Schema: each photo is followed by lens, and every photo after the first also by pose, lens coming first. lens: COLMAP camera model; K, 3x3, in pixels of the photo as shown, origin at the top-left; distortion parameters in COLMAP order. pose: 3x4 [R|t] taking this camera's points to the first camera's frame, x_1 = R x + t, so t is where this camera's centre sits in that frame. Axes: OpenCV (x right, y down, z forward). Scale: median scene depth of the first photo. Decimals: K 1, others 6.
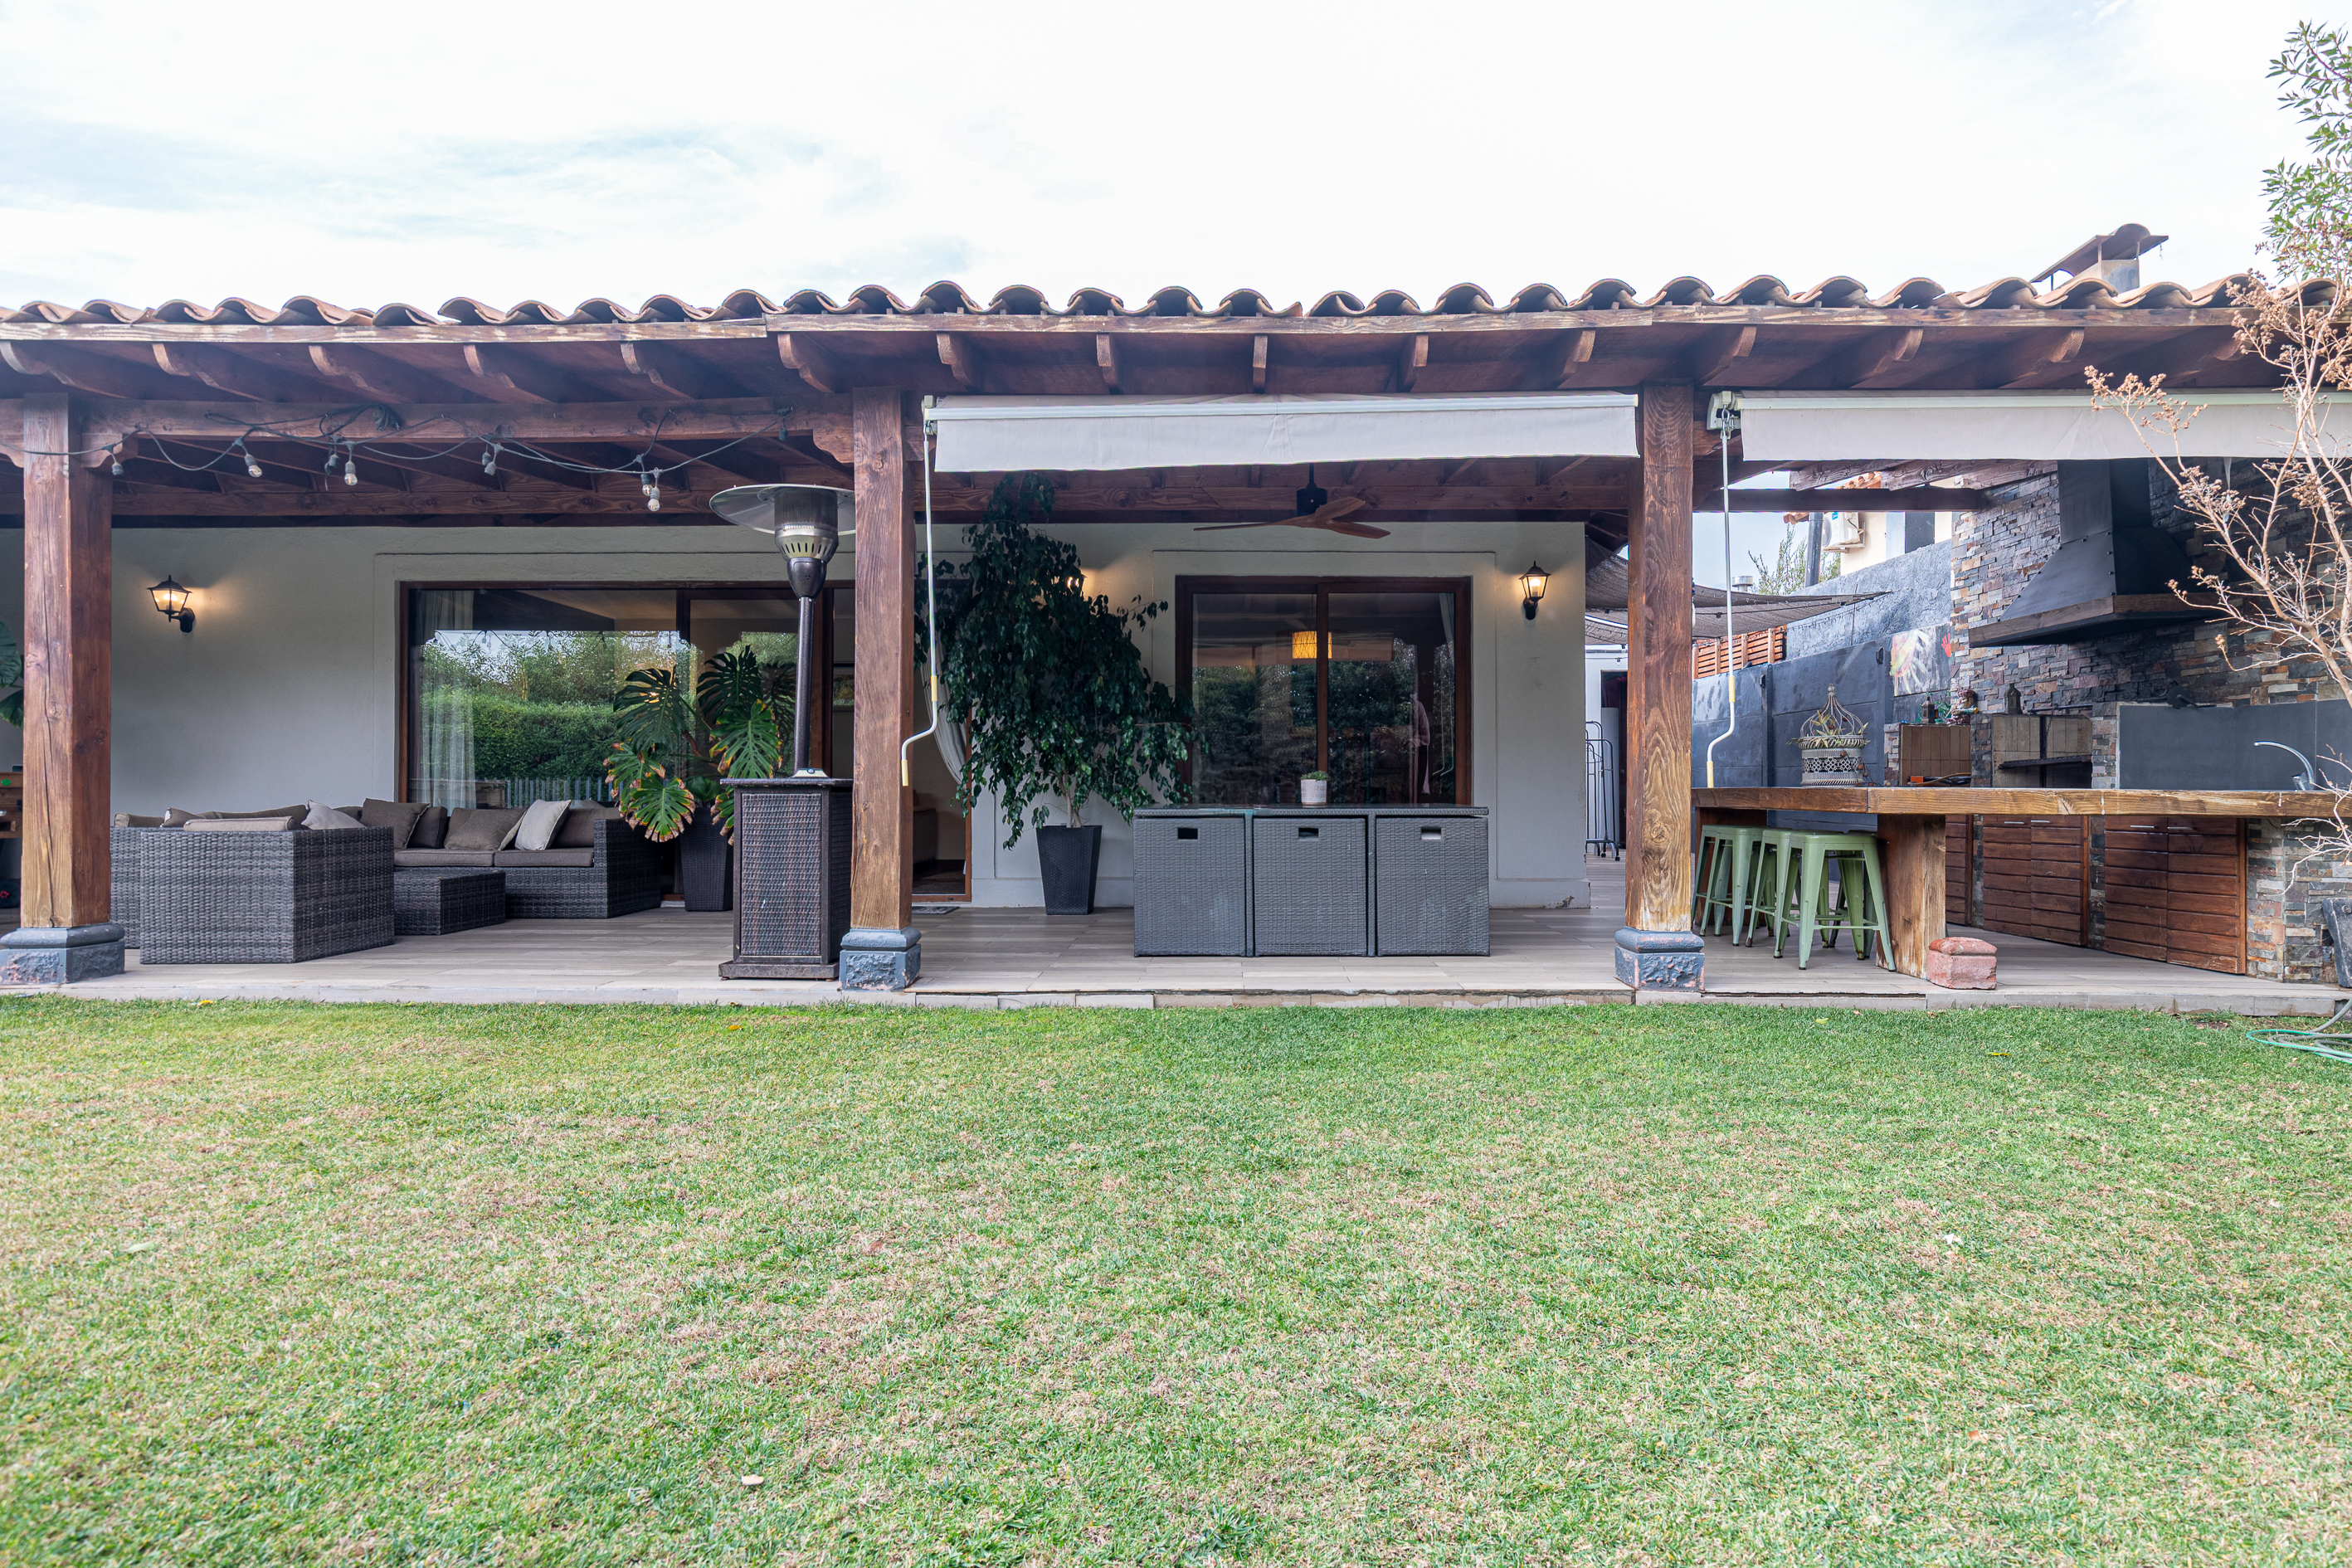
lens RADIAL K [[1213.8, 0, 1173.2], [0, 1213.8, 774.7], [0, 0, 1]] dist [0.000982, -0.000257]
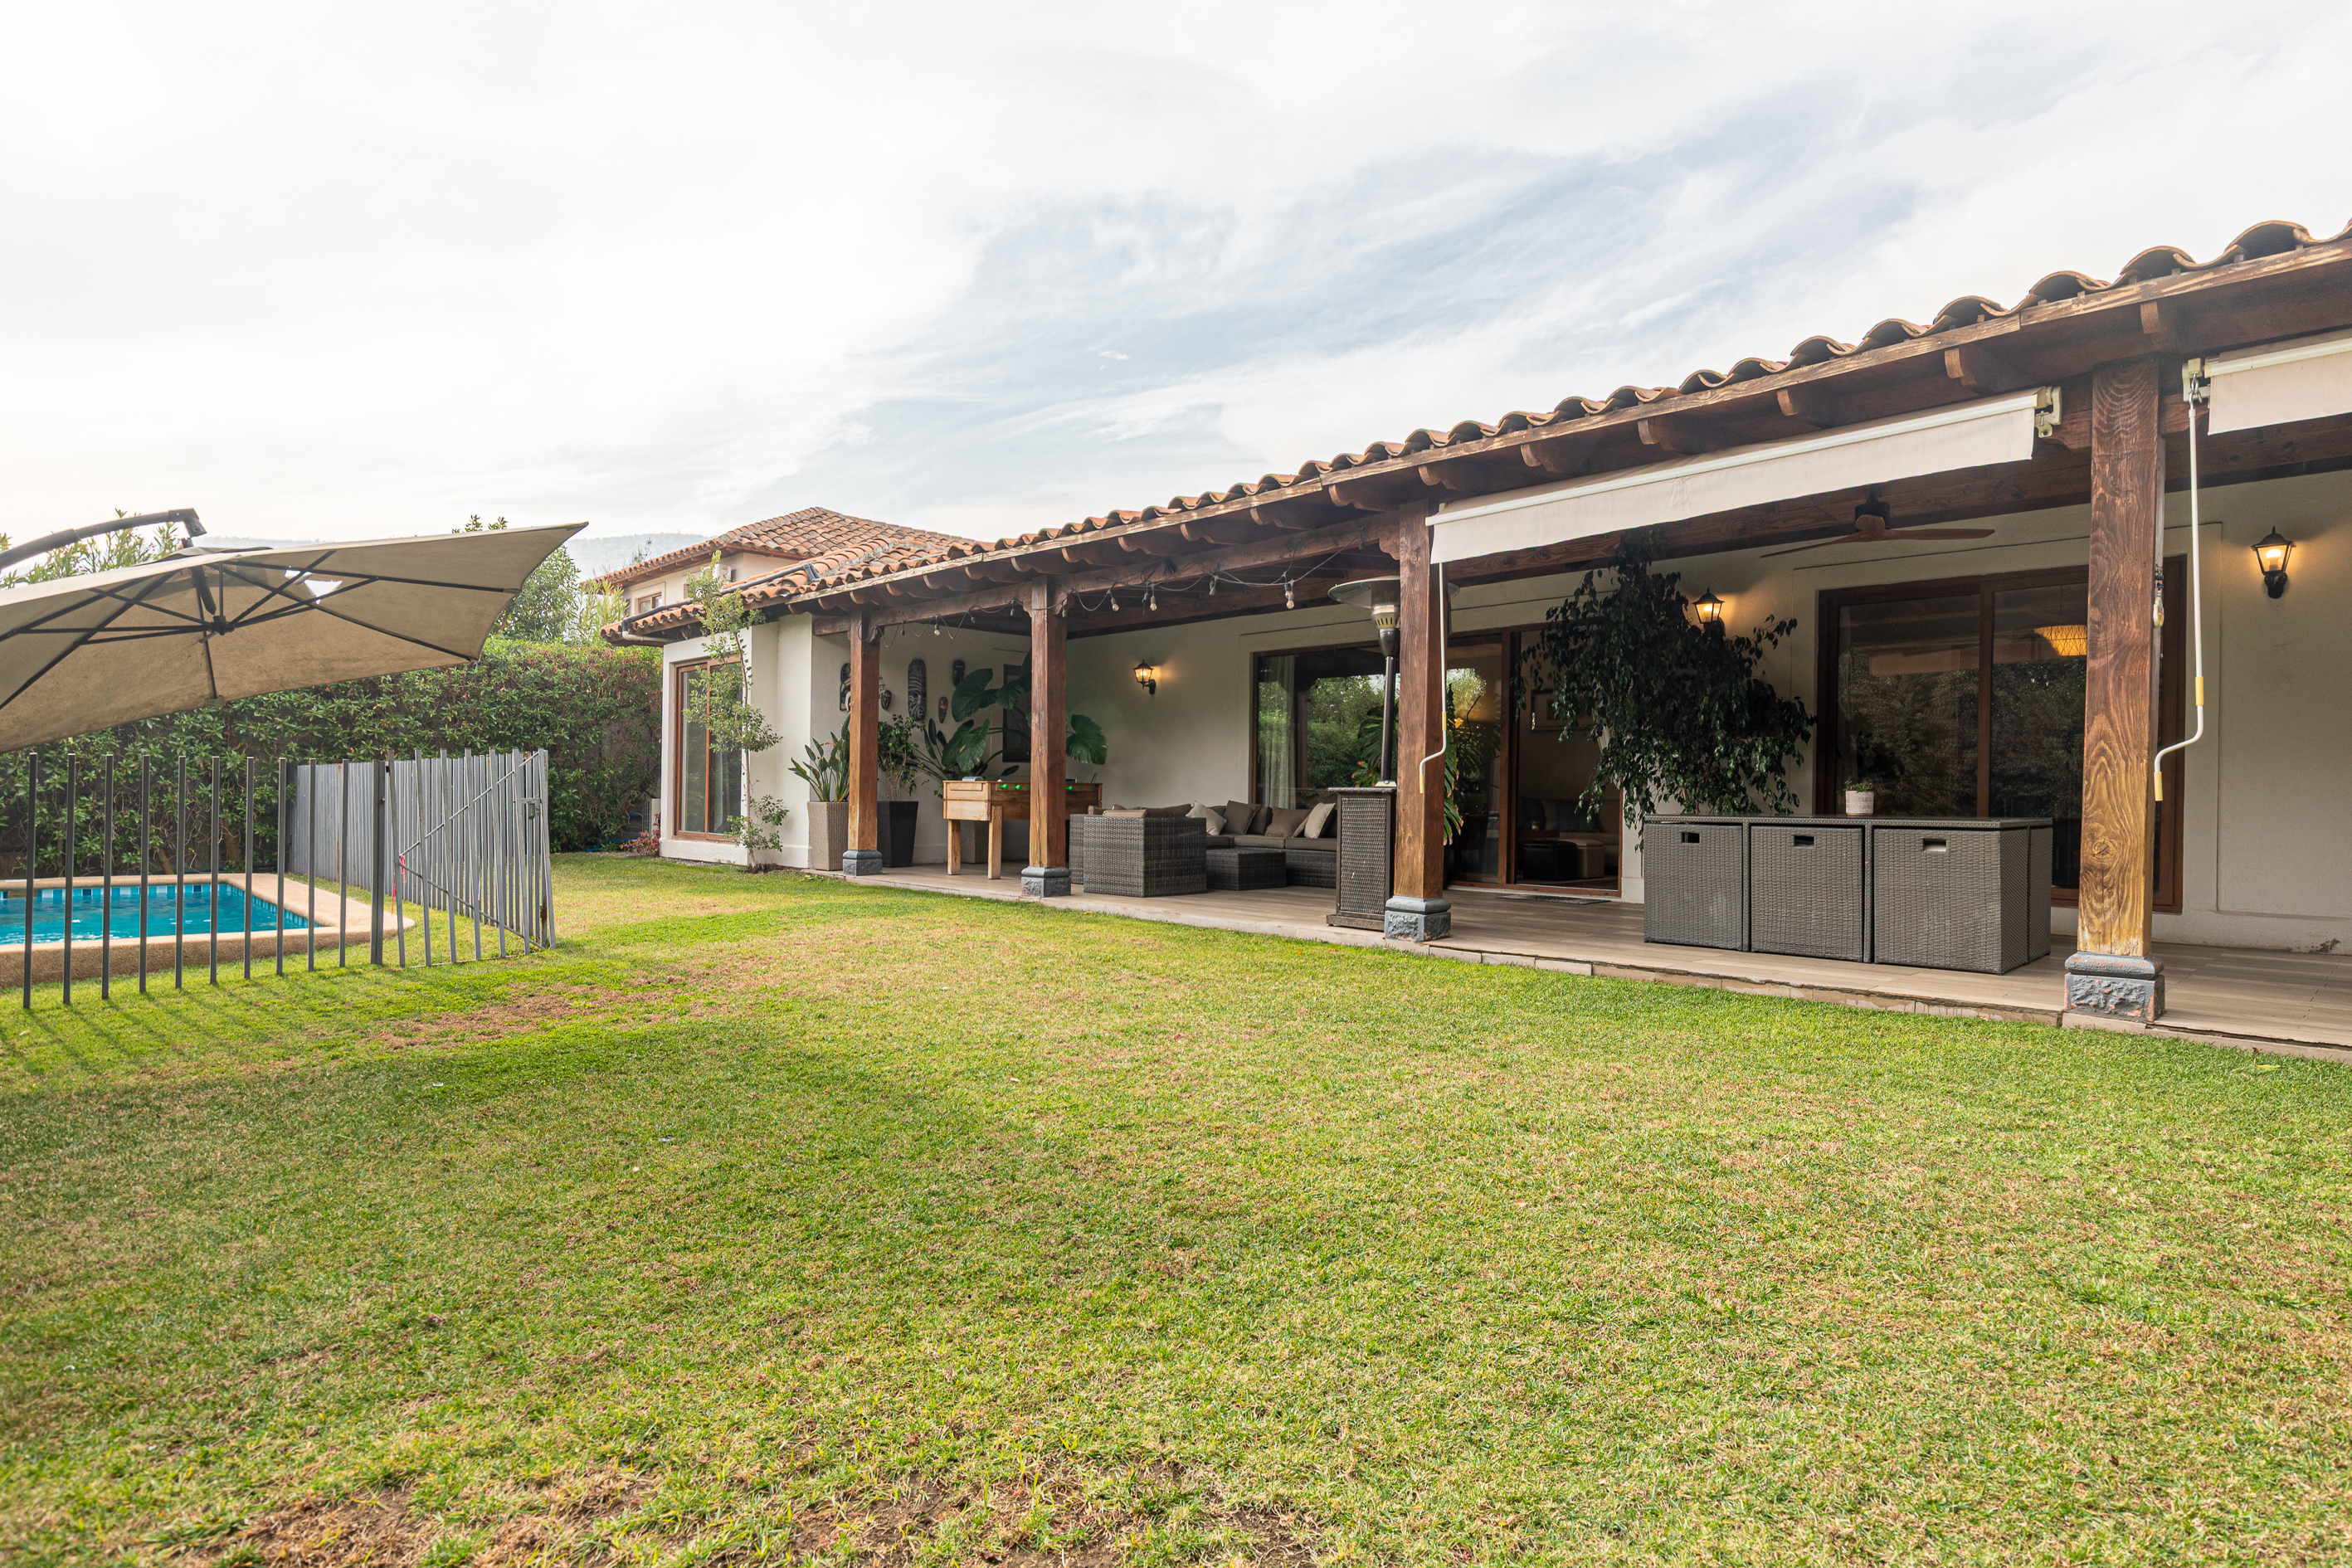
lens RADIAL K [[1213.8, 0, 1181.2], [0, 1213.8, 788.2], [0, 0, 1]] dist [0.000982, -0.000257]
pose [[0.709398, 0.003916, -0.704797, 0.546613], [-0.003374, 0.999992, 0.002160, 0.001796], [0.704800, 0.000845, 0.709405, -0.160350]]
